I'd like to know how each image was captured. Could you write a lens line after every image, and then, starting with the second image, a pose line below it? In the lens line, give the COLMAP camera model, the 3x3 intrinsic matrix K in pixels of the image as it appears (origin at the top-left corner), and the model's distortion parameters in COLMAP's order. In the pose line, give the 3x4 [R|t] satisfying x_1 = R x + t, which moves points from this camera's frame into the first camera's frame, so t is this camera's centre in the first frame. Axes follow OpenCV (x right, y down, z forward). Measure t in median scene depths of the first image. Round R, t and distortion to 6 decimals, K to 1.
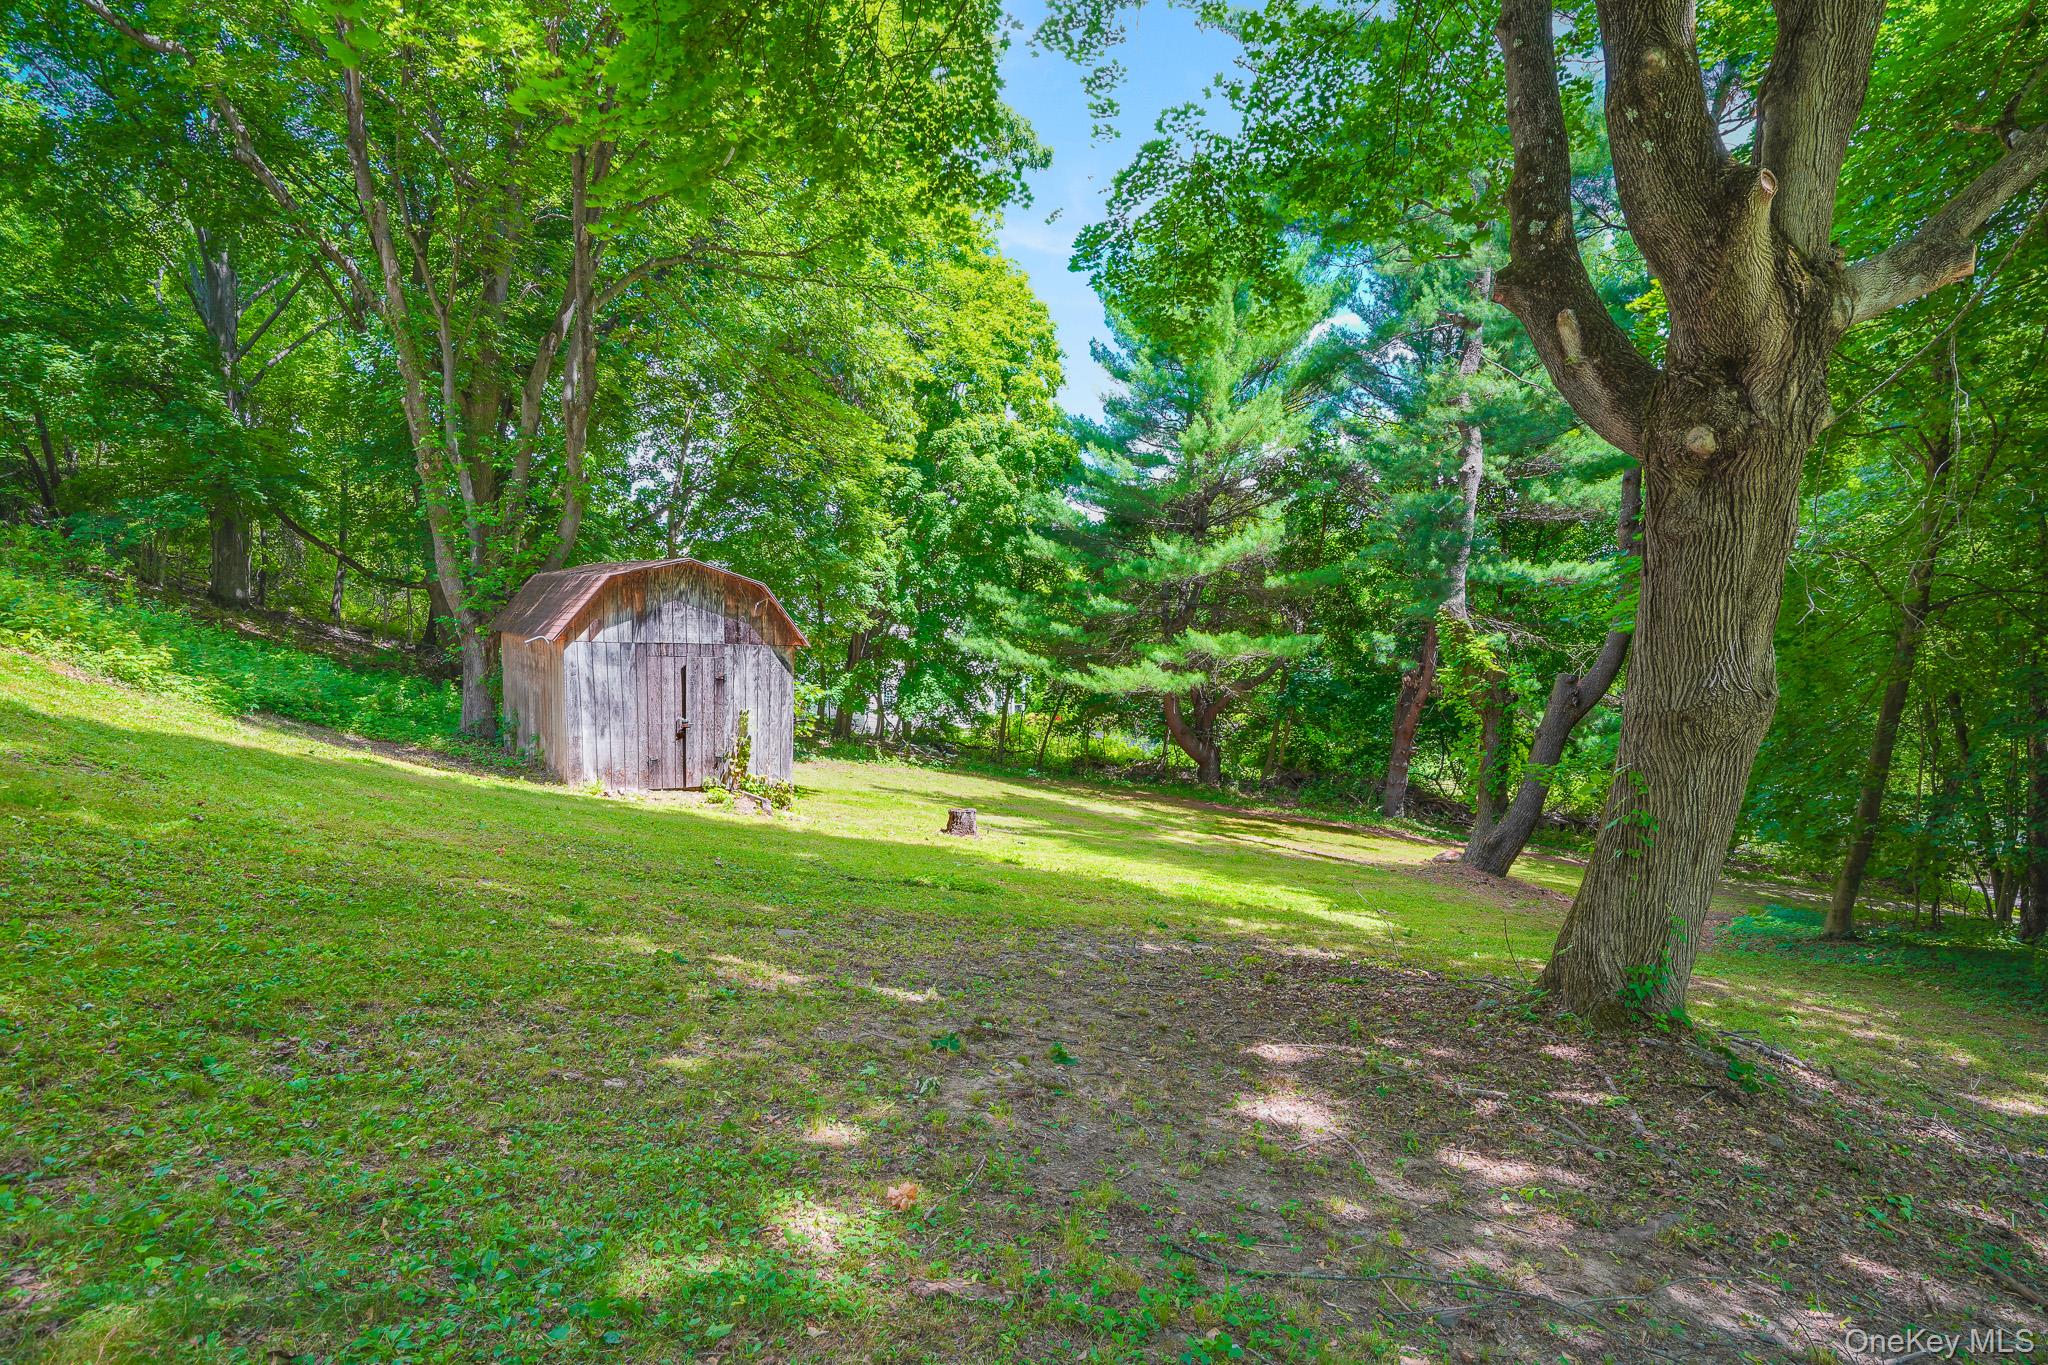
lens RADIAL K [[979.4, 0, 1023.3], [0, 979.4, 855.7], [0, 0, 1]] dist [-0.021341, 0.000319]
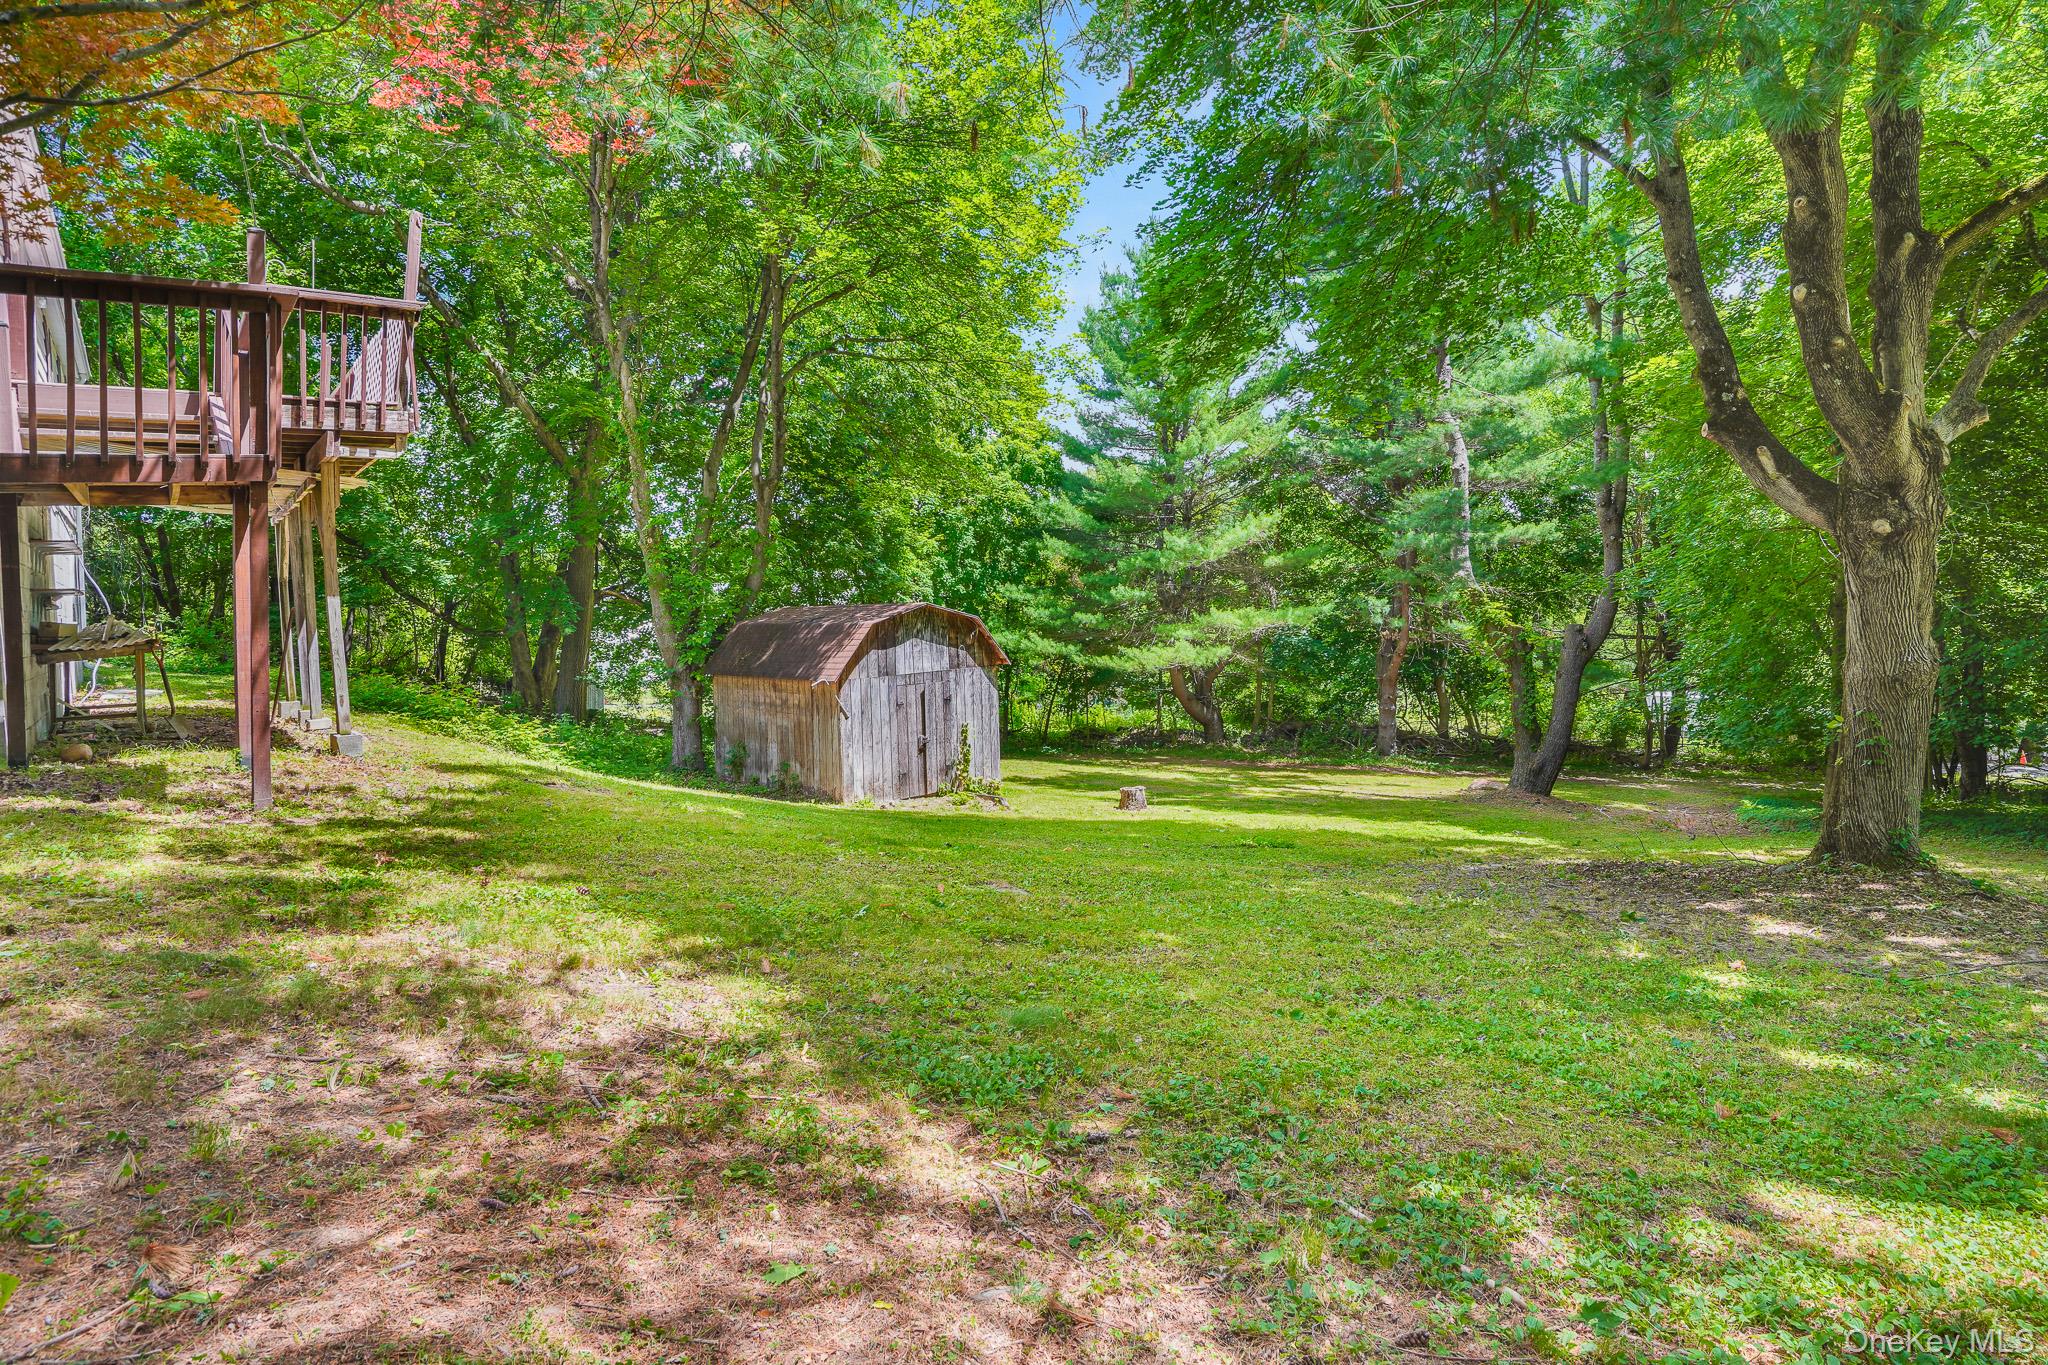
lens RADIAL K [[989.8, 0, 1024.0], [0, 989.8, 682.5], [0, 0, 1]] dist [-0.018532, 0.000227]
pose [[0.990141, -0.096131, 0.101884, -0.324328], [0.110109, 0.983741, -0.141877, -0.020139], [-0.086588, 0.151696, 0.984627, -0.177937]]
